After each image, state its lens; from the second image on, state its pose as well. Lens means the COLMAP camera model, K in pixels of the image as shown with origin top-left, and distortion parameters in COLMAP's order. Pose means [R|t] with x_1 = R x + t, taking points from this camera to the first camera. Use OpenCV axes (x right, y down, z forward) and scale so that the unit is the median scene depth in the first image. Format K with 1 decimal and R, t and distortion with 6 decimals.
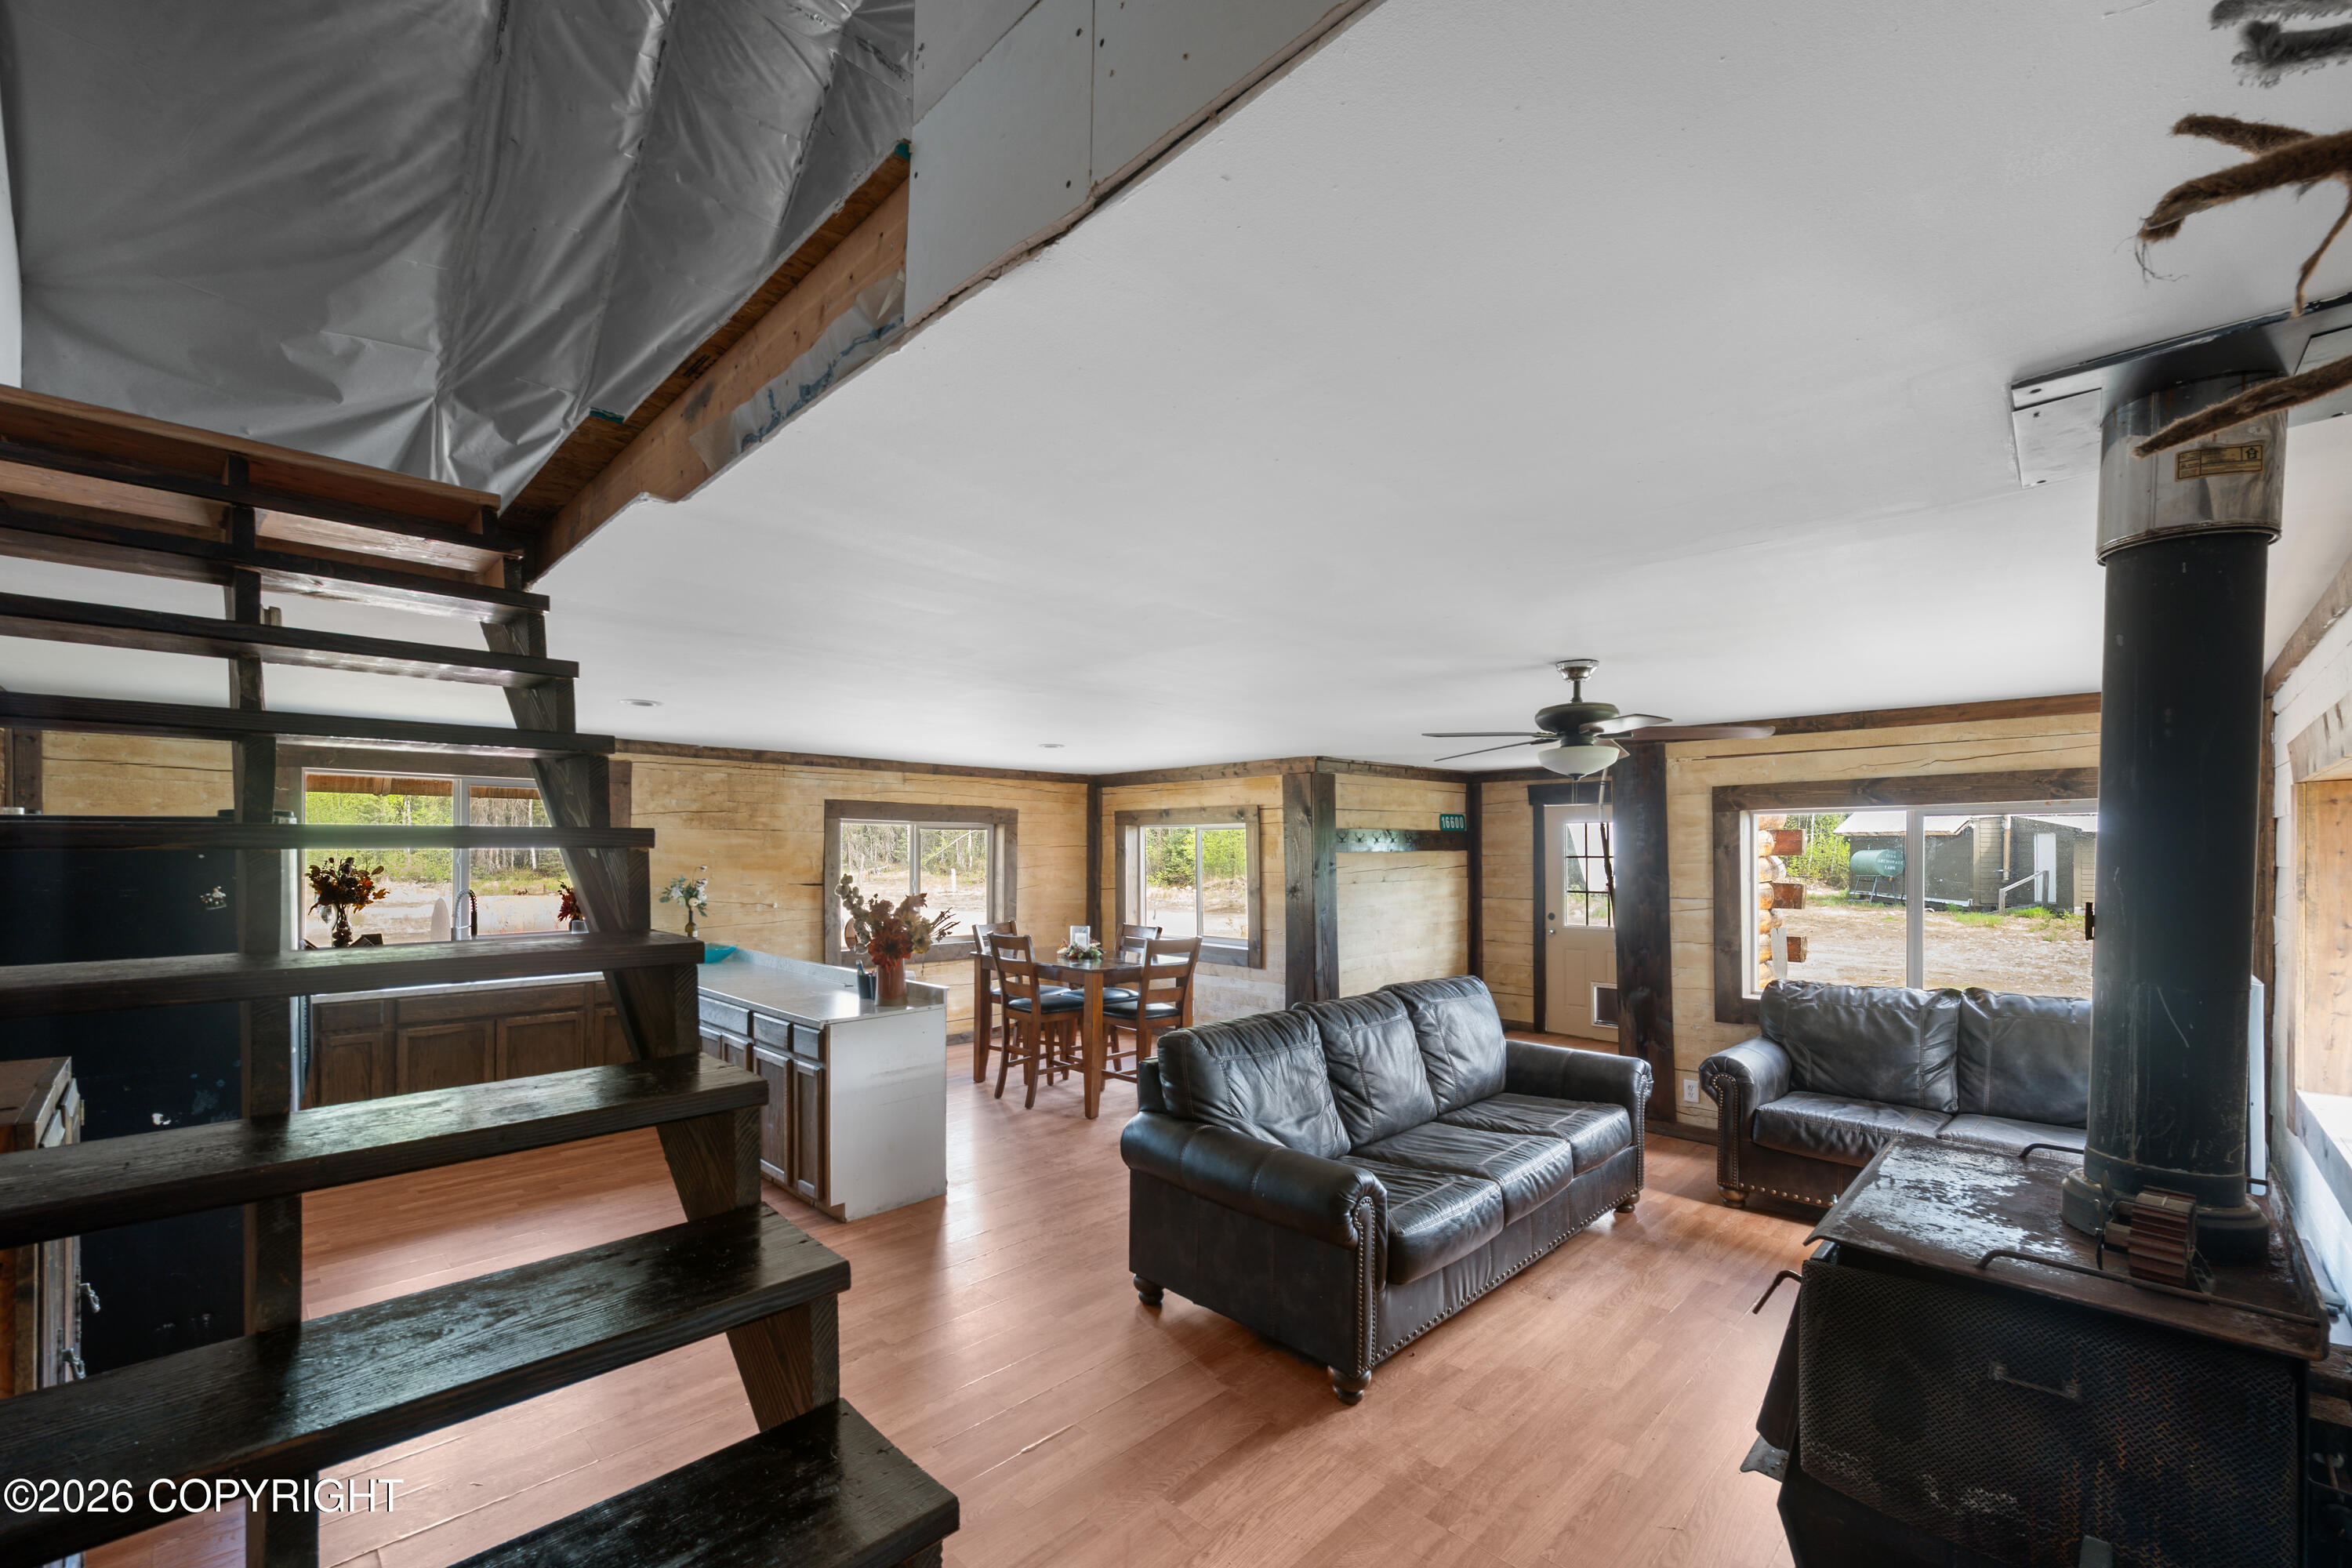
lens RADIAL K [[971.3, 0, 1183.3], [0, 971.3, 851.6], [0, 0, 1]] dist [-0.001745, -0.000649]
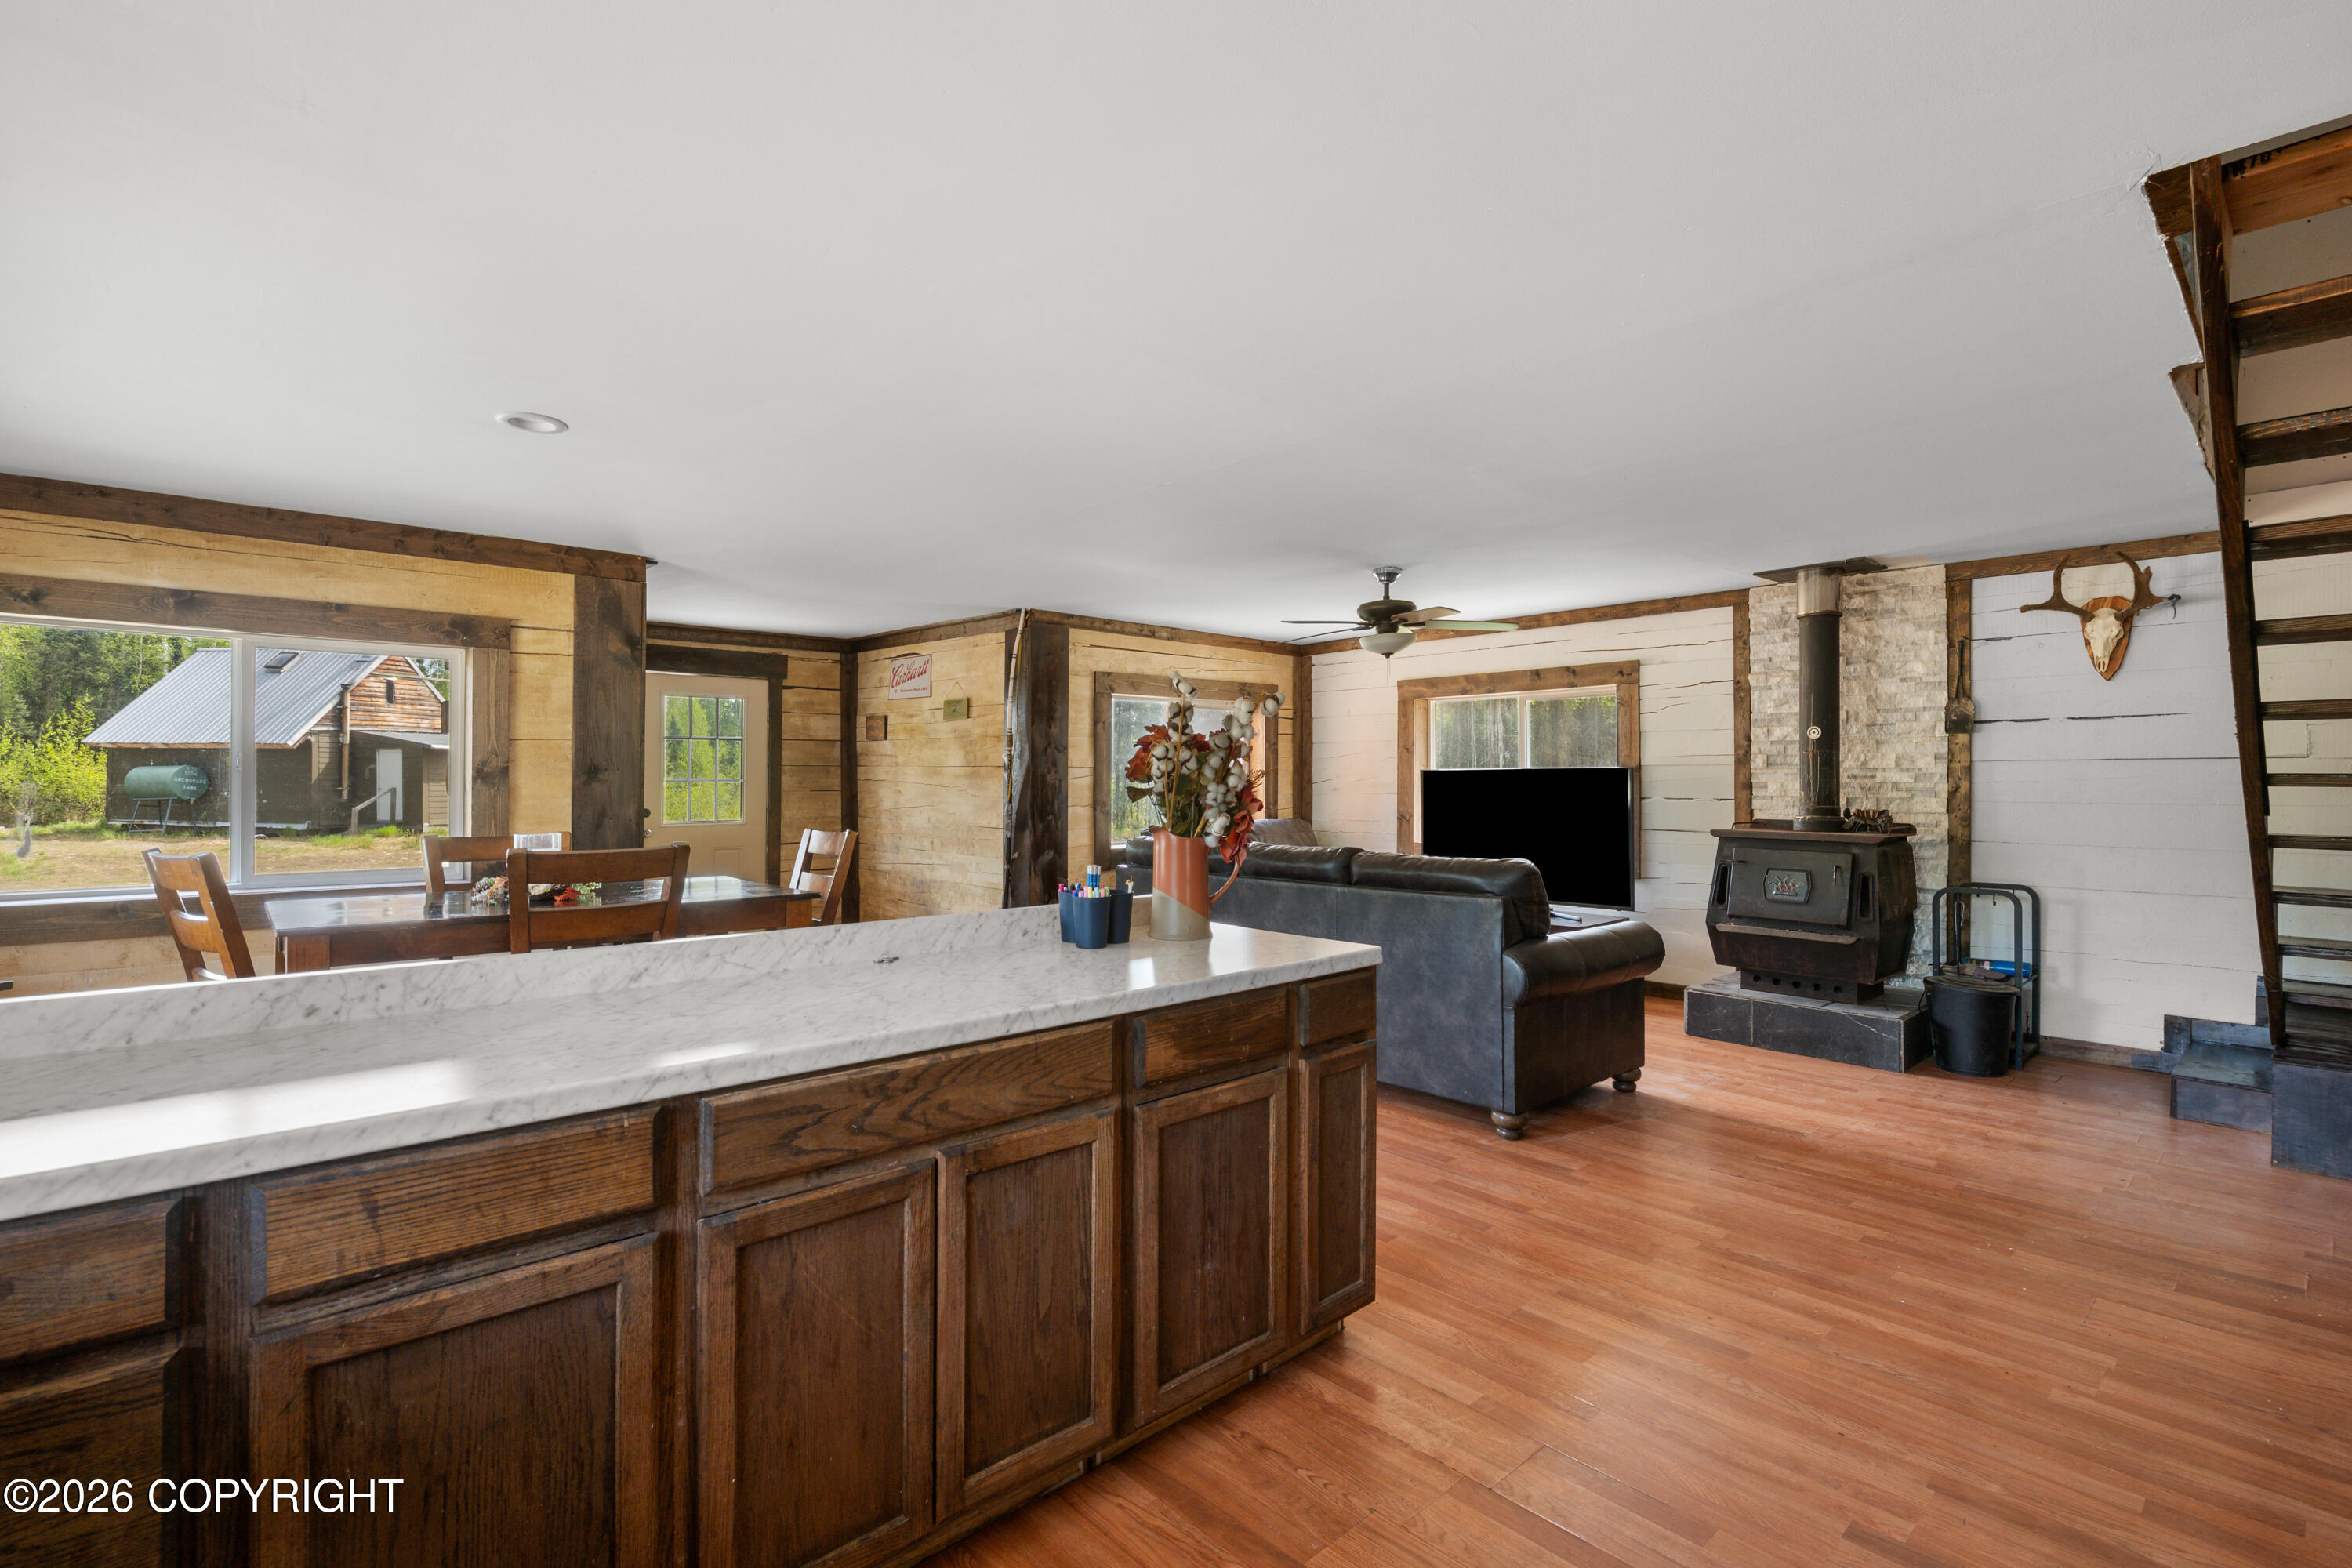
lens RADIAL K [[1049.8, 0, 1184.4], [0, 1049.8, 782.0], [0, 0, 1]] dist [-0.000129, -0.000542]
pose [[0.056009, -0.003131, 0.998425, -0.558419], [0.001301, 0.999994, 0.003063, 0.049341], [-0.998429, 0.001127, 0.056013, 0.640531]]
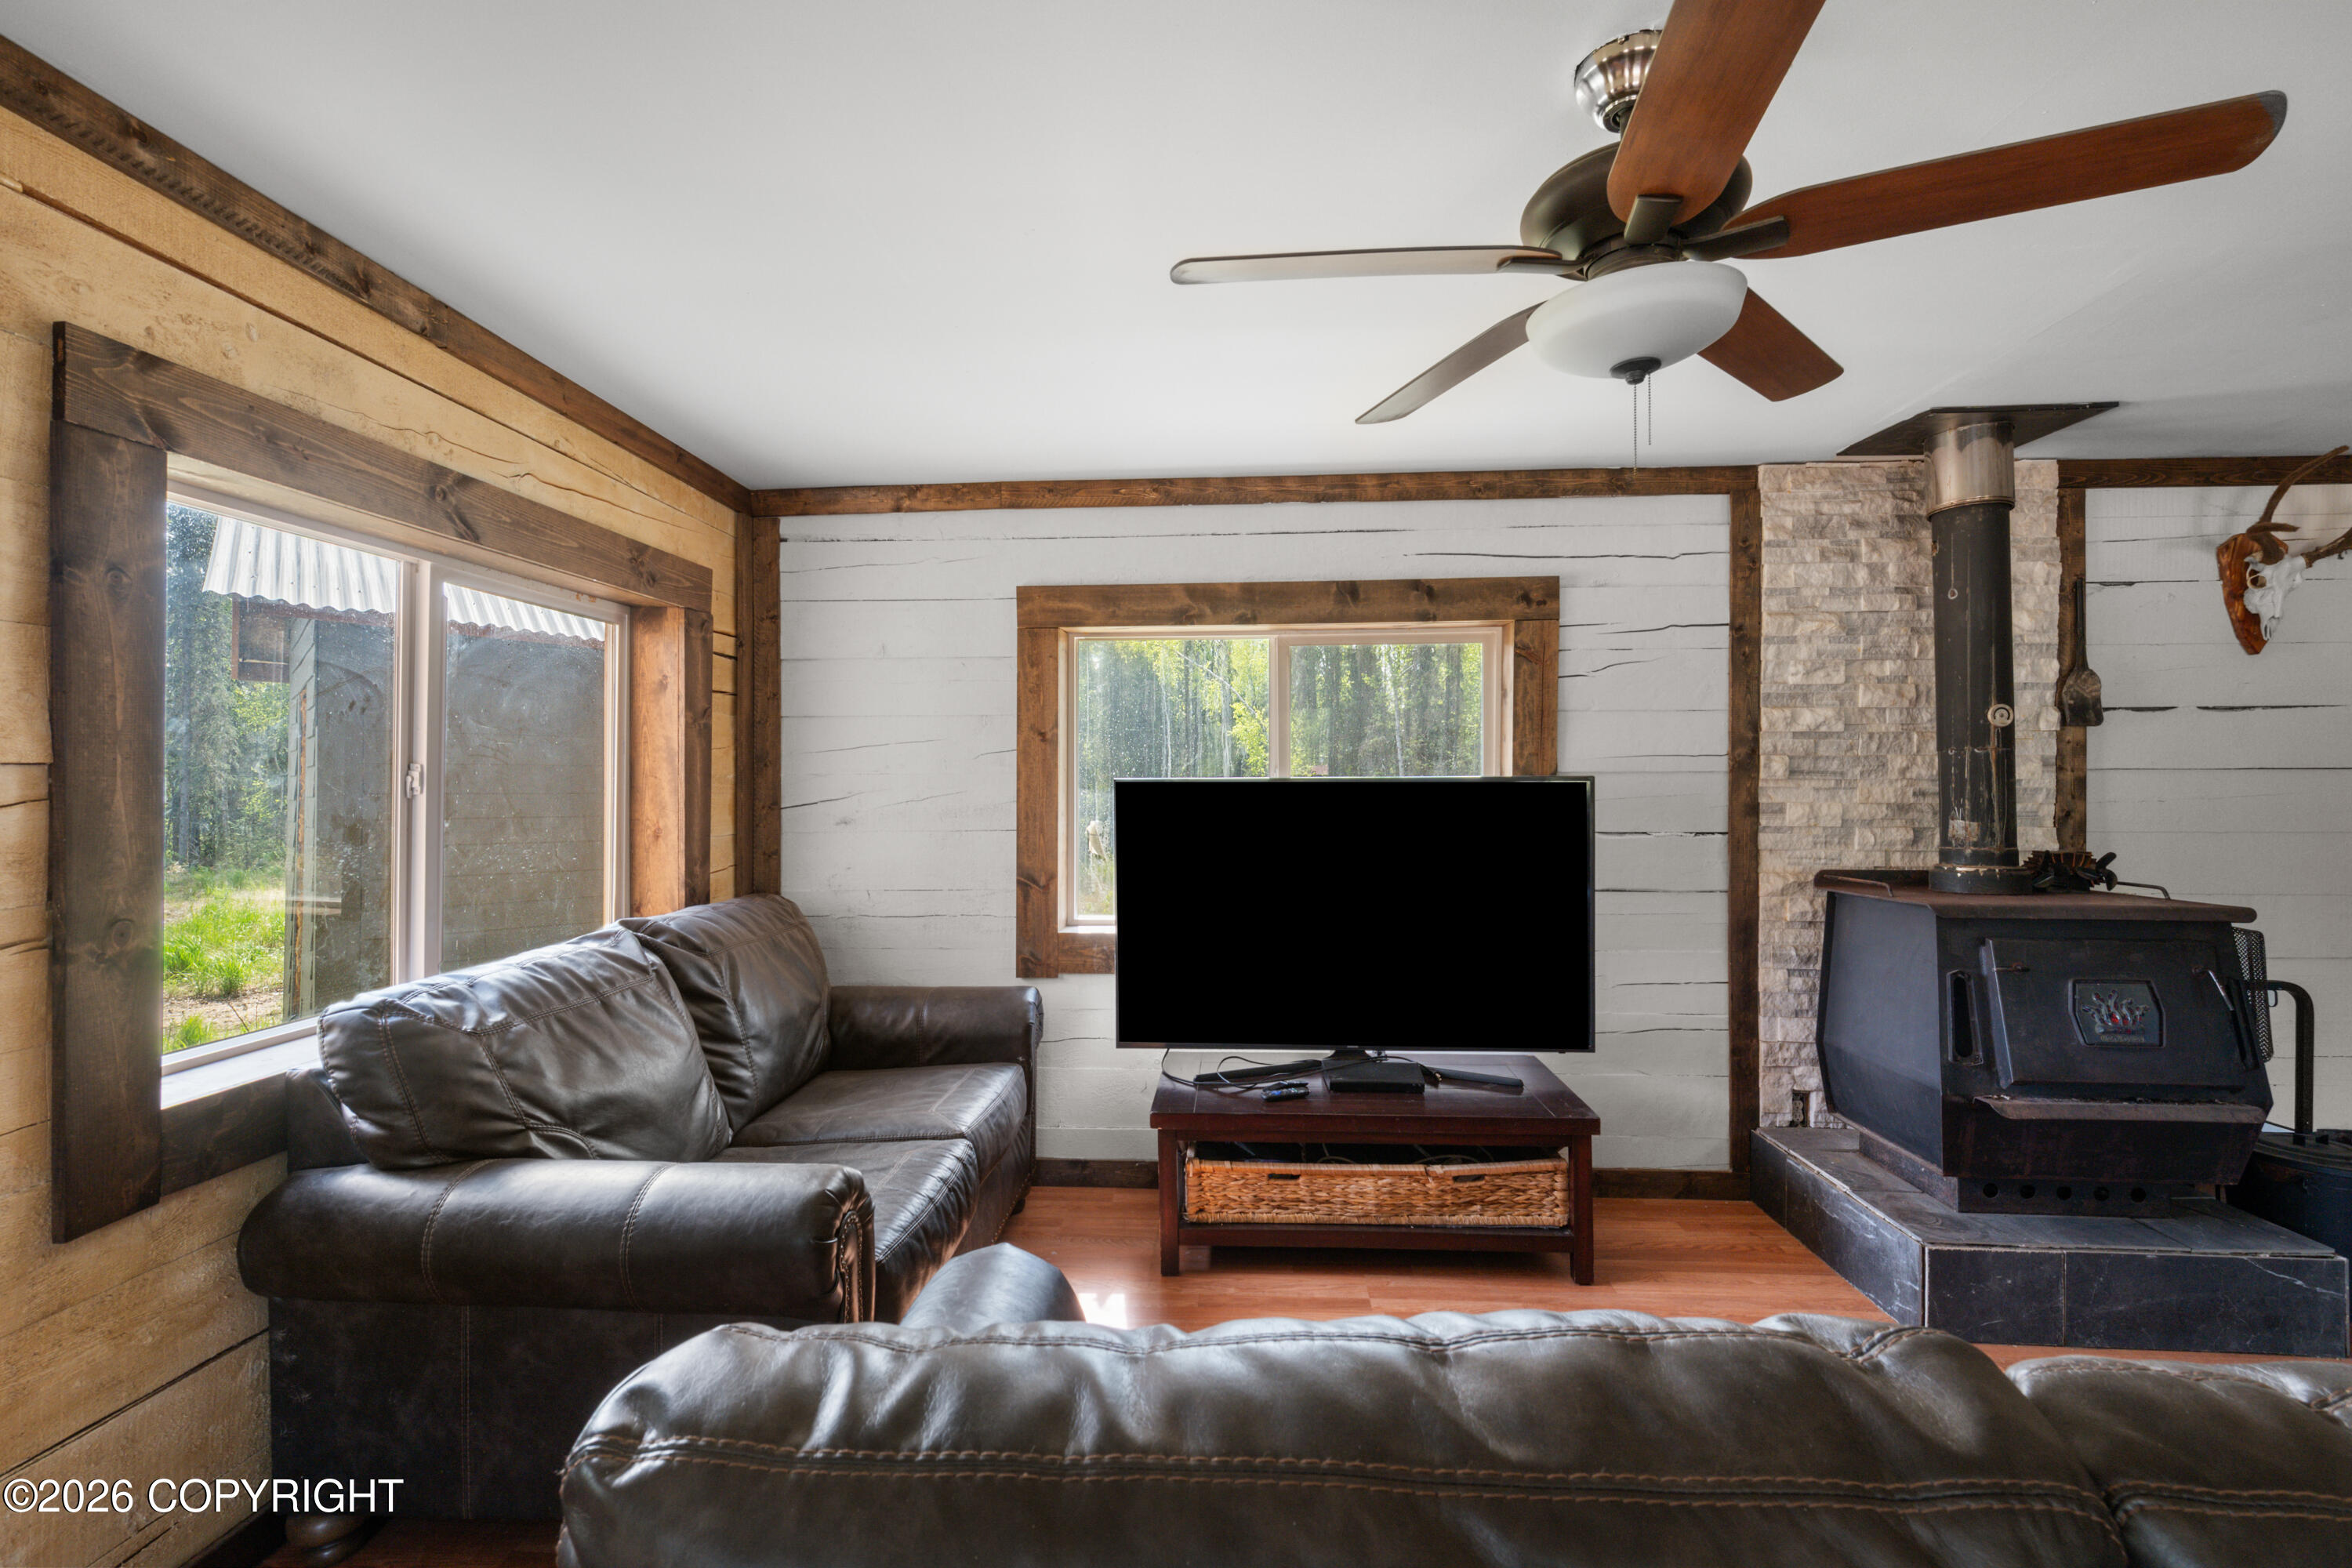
lens RADIAL K [[1021.3, 0, 1180.7], [0, 1021.3, 785.7], [0, 0, 1]] dist [-0.001658, -0.000827]
pose [[-0.651450, -0.000057, 0.758692, 0.119559], [0.002642, 0.999994, 0.002343, 0.042836], [-0.758687, 0.003531, -0.651446, 0.742078]]
